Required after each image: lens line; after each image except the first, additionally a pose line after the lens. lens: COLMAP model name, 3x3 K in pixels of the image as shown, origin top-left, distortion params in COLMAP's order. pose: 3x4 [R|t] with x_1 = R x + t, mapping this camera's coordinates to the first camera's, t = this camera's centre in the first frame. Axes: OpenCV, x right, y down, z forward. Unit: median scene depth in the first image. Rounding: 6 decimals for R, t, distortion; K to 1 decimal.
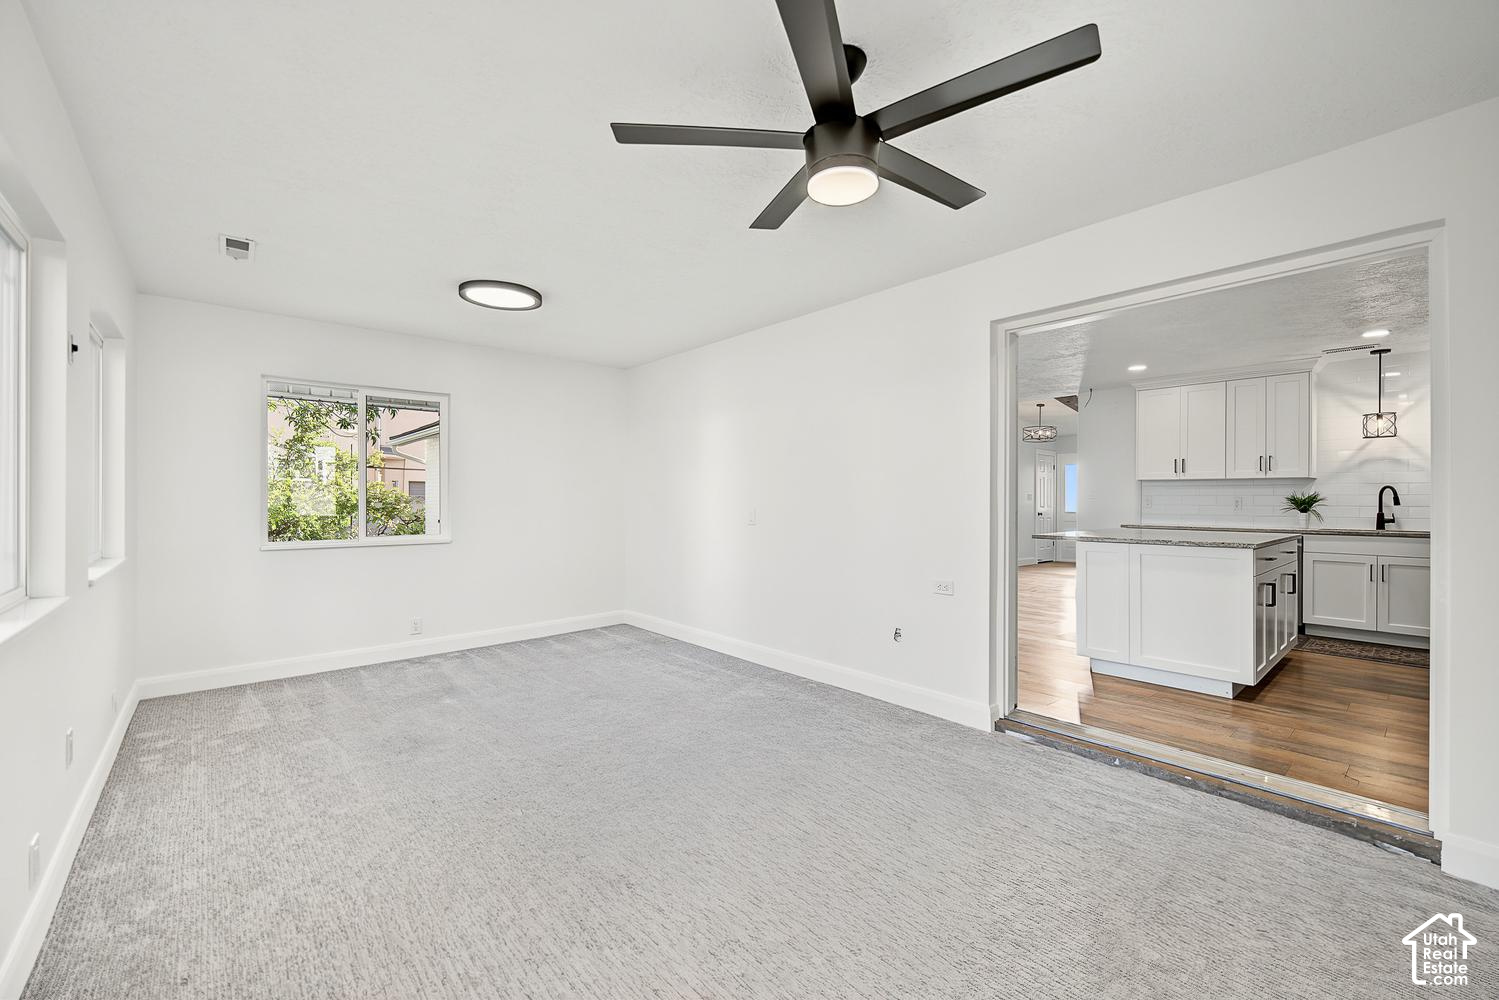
lens RADIAL K [[618.0, 0, 761.1], [0, 618.0, 498.0], [0, 0, 1]] dist [-0.002917, -0.000063]
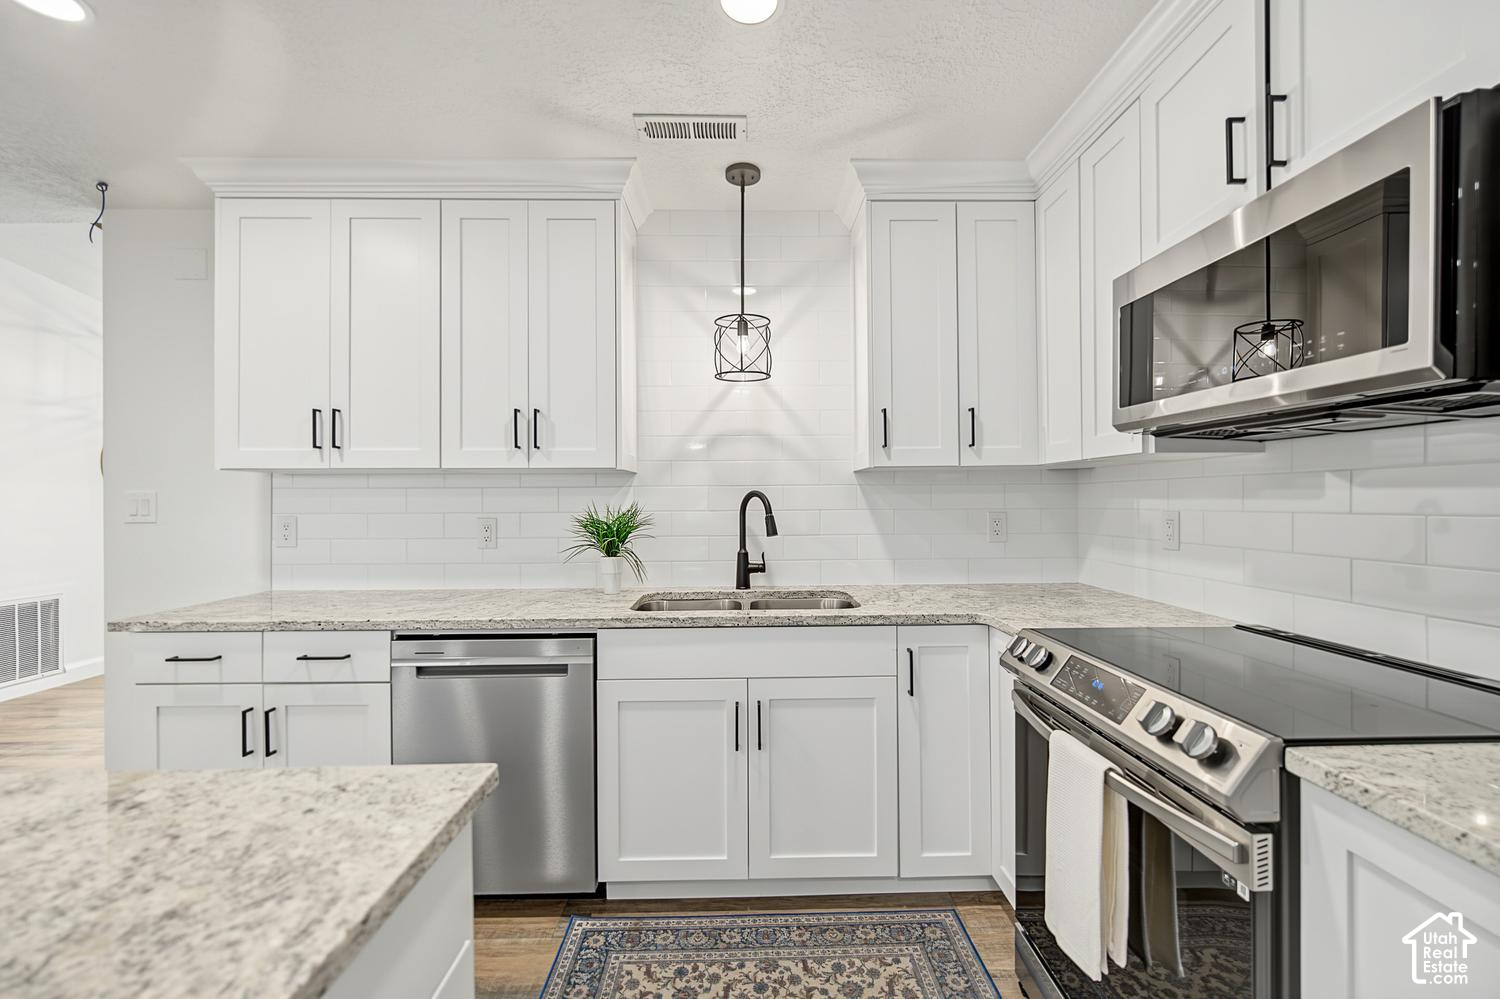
lens RADIAL K [[618.4, 0, 755.0], [0, 618.4, 505.5], [0, 0, 1]] dist [-0.002917, -0.000063]
pose [[0.643213, -0.013055, 0.765576, 0.652002], [0.004801, 0.999904, 0.013017, -0.015062], [-0.765672, -0.004697, 0.643214, 0.688158]]
